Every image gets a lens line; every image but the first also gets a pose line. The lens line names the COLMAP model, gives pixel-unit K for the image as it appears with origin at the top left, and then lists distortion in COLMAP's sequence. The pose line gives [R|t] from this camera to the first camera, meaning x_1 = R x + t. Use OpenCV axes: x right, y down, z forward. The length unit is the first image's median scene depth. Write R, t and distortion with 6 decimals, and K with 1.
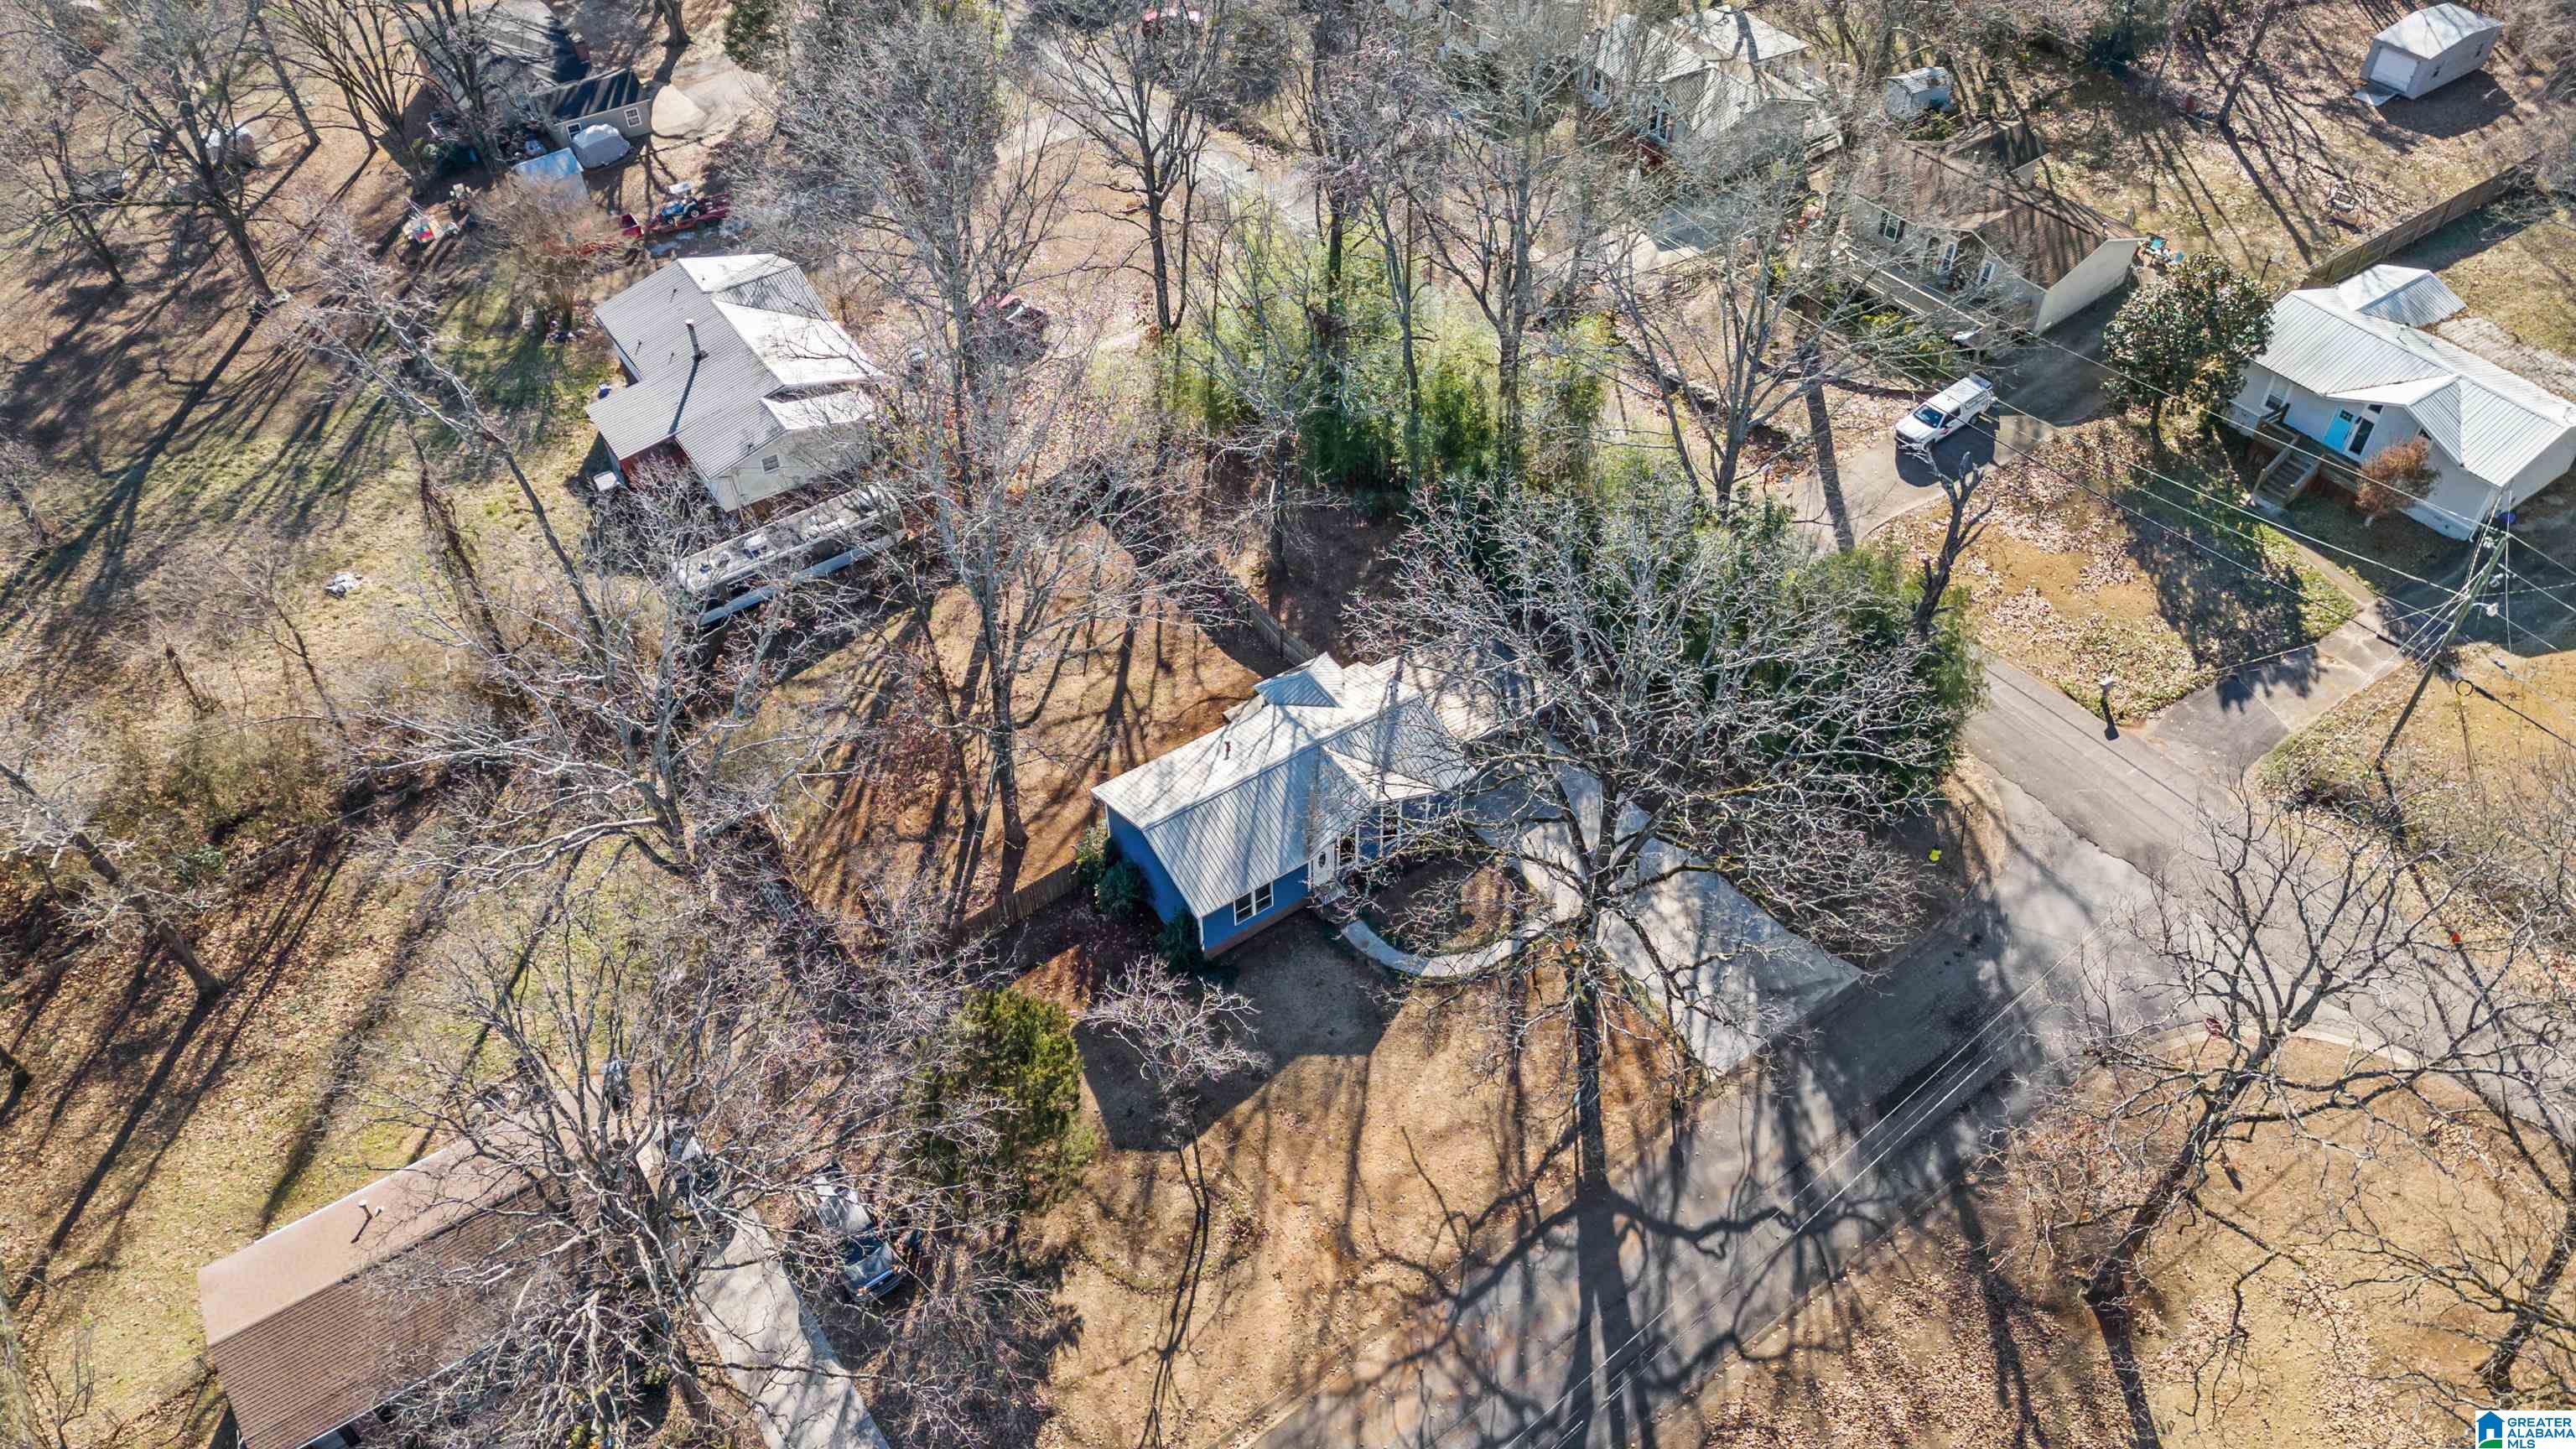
lens RADIAL K [[1900.2, 0, 1288.0], [0, 1900.2, 724.5], [0, 0, 1]] dist [0.067047, -0.070150]
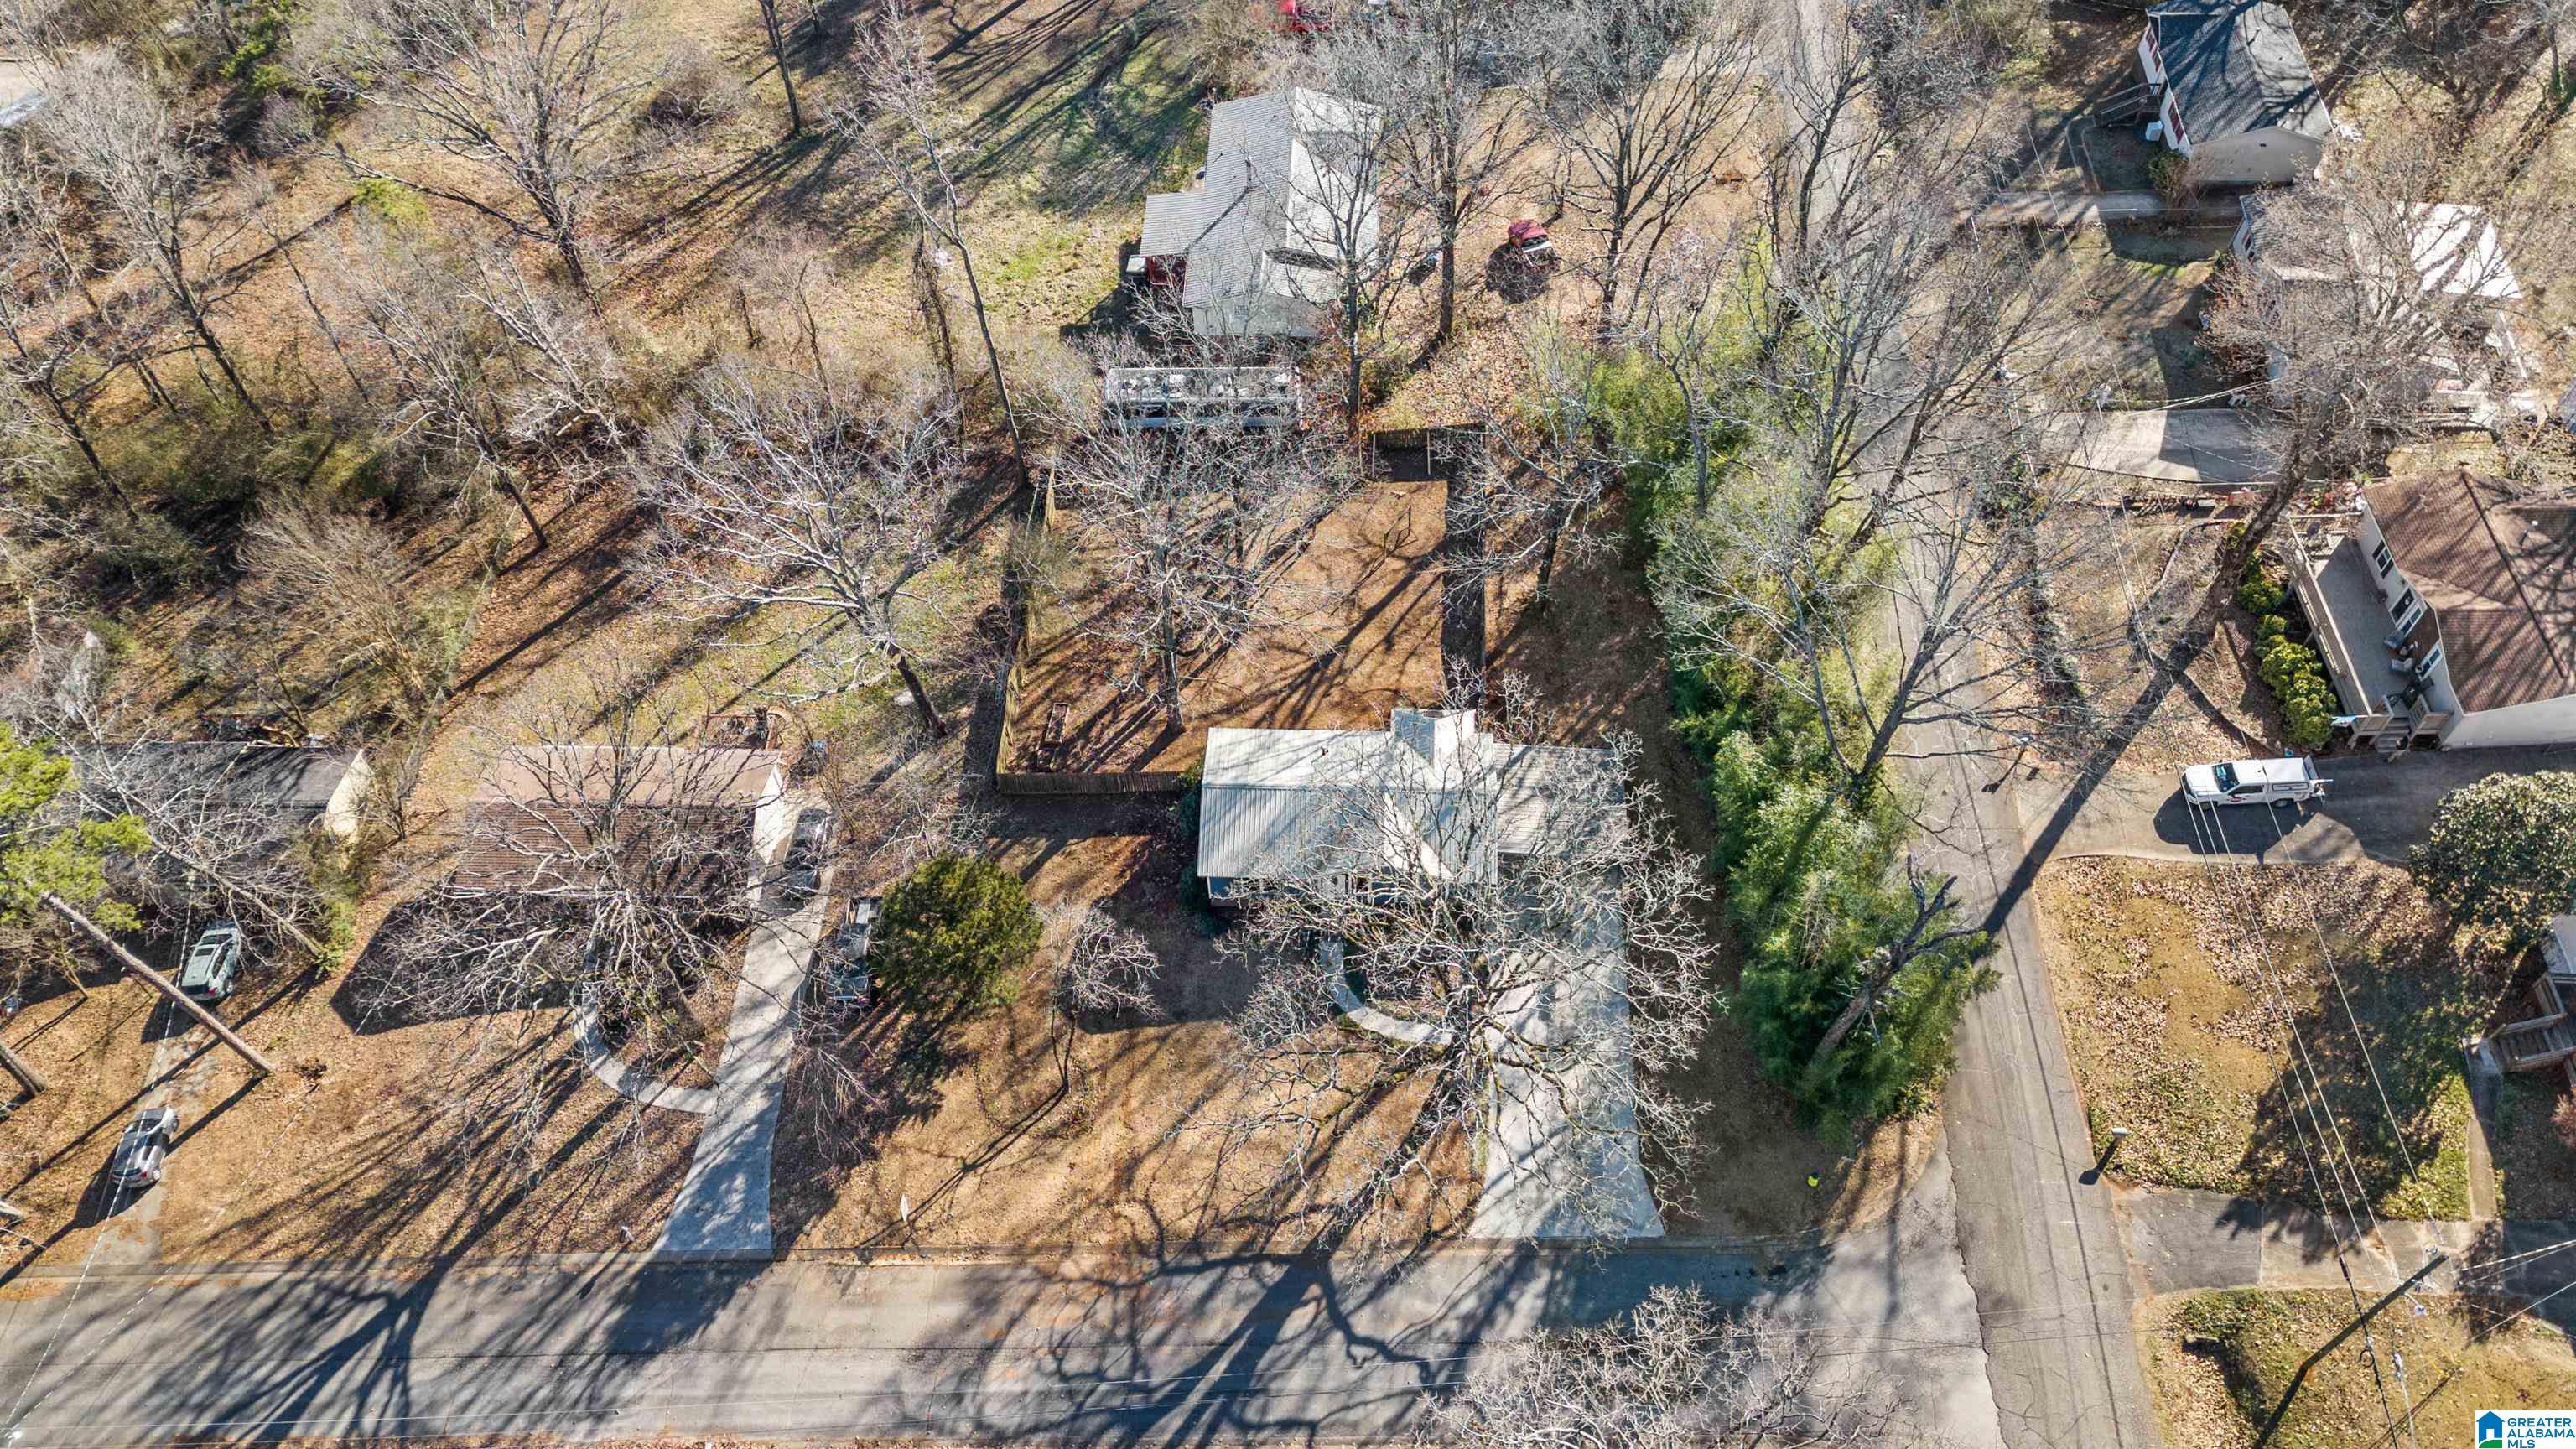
lens RADIAL K [[1900.2, 0, 1288.0], [0, 1900.2, 724.5], [0, 0, 1]] dist [0.067047, -0.070150]
pose [[0.803147, 0.478914, -0.354395, 0.360228], [-0.404848, 0.875111, 0.265101, -0.307233], [0.437096, -0.069438, 0.896730, -0.031961]]
